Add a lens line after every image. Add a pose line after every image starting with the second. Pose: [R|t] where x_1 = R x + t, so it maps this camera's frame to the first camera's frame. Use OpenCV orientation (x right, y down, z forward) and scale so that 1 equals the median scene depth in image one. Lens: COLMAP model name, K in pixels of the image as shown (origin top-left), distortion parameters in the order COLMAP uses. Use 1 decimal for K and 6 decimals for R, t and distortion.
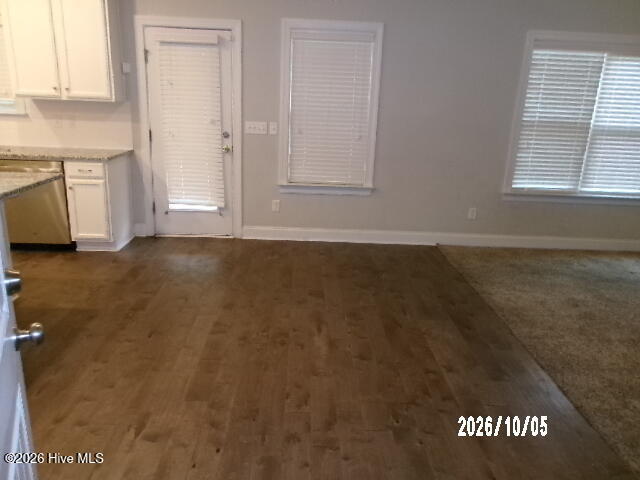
lens RADIAL K [[494.3, 0, 317.0], [0, 494.3, 242.8], [0, 0, 1]] dist [0.007995, 0.006988]
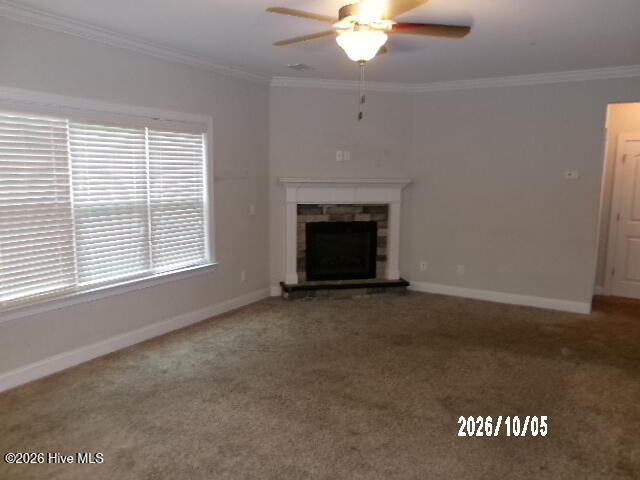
lens RADIAL K [[494.3, 0, 317.0], [0, 494.3, 242.8], [0, 0, 1]] dist [0.007995, 0.006988]
pose [[0.540014, -0.153527, 0.827535, 0.100514], [0.247280, 0.968770, 0.018364, -0.098817], [-0.804510, 0.194716, 0.561114, 0.254969]]
